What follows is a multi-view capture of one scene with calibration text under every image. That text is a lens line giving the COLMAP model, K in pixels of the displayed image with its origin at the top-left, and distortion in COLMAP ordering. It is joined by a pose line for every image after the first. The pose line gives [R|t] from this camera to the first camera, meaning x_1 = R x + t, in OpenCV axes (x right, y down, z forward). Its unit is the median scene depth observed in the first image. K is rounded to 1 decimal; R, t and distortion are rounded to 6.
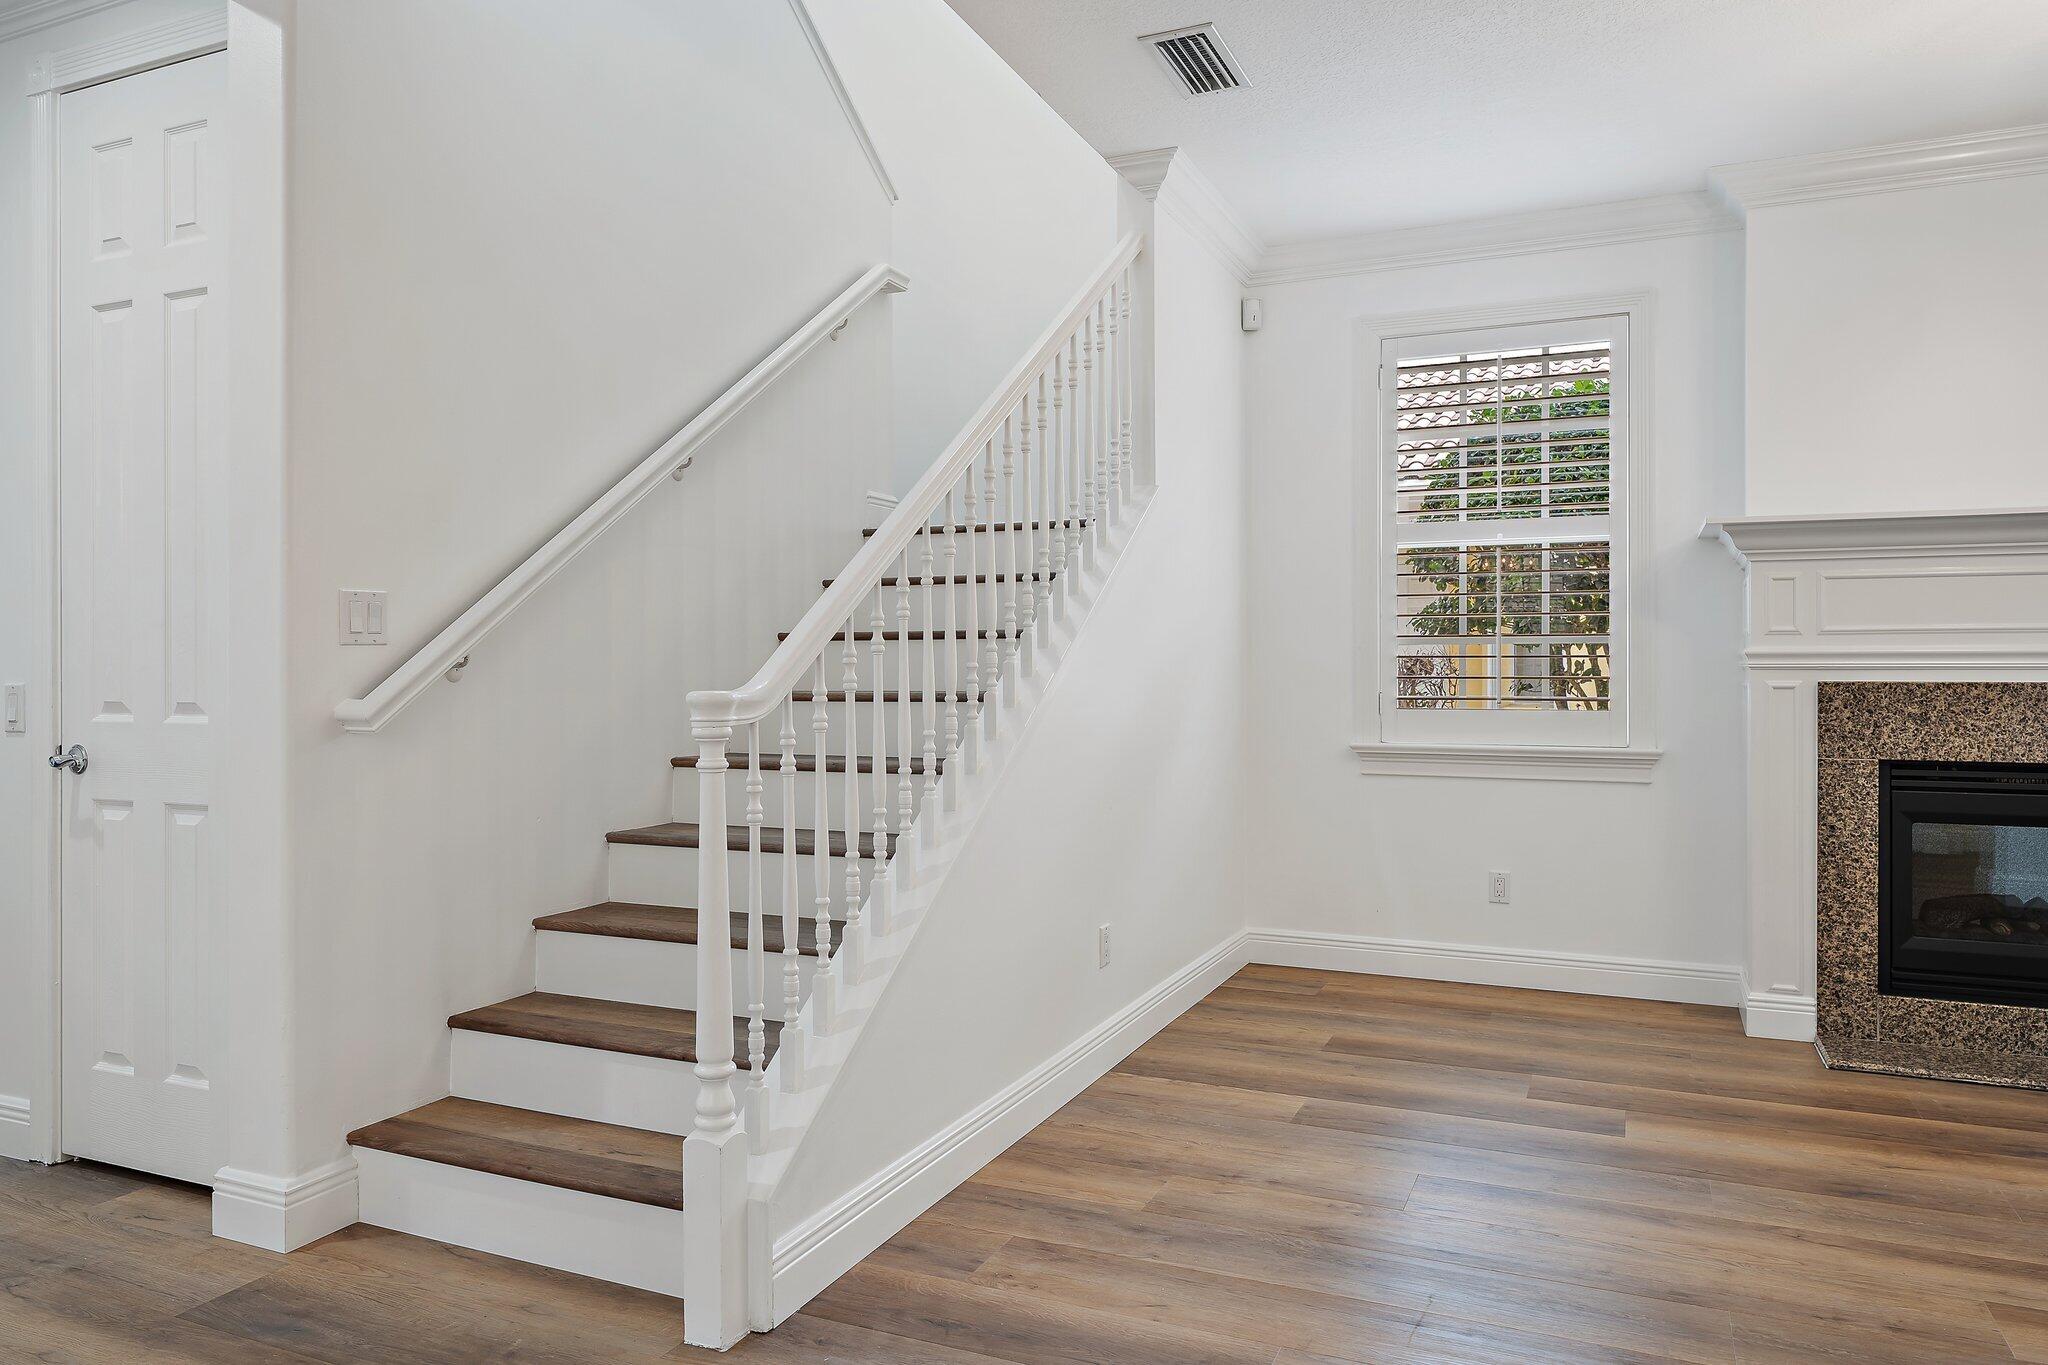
lens RADIAL K [[1538.7, 0, 1024.0], [0, 1538.7, 682.5], [0, 0, 1]] dist [-0.004776, -0.003459]
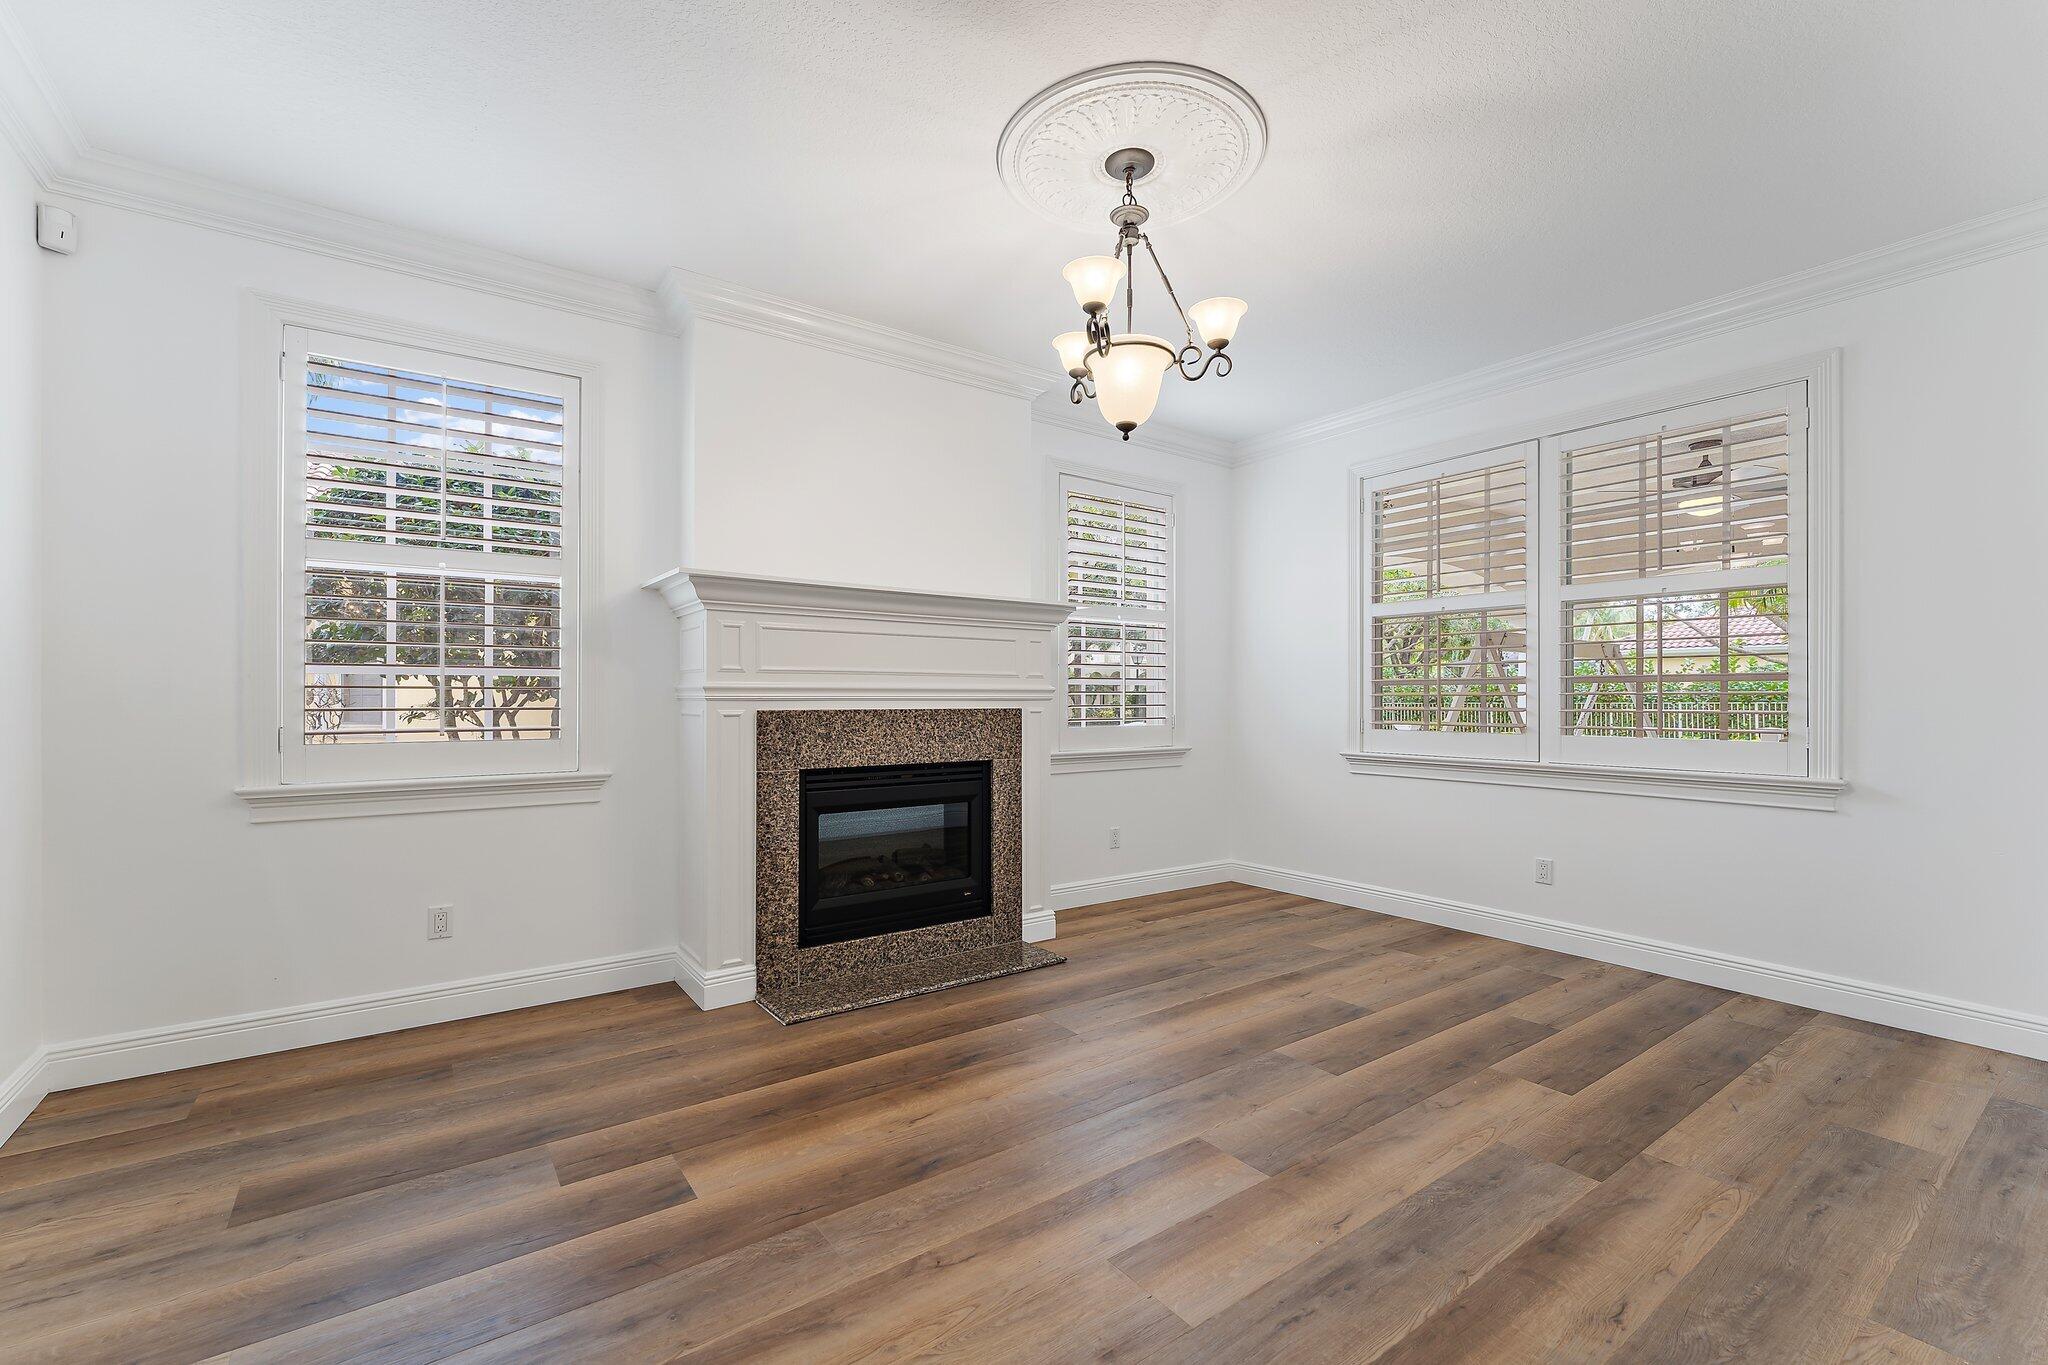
lens RADIAL K [[811.0, 0, 997.0], [0, 811.0, 692.1], [0, 0, 1]] dist [-0.000731, 0.000156]
pose [[0.495938, 0.002719, 0.868354, 0.040887], [0.006659, 0.999954, -0.006934, -0.009630], [-0.868332, 0.009221, 0.495897, 0.505424]]
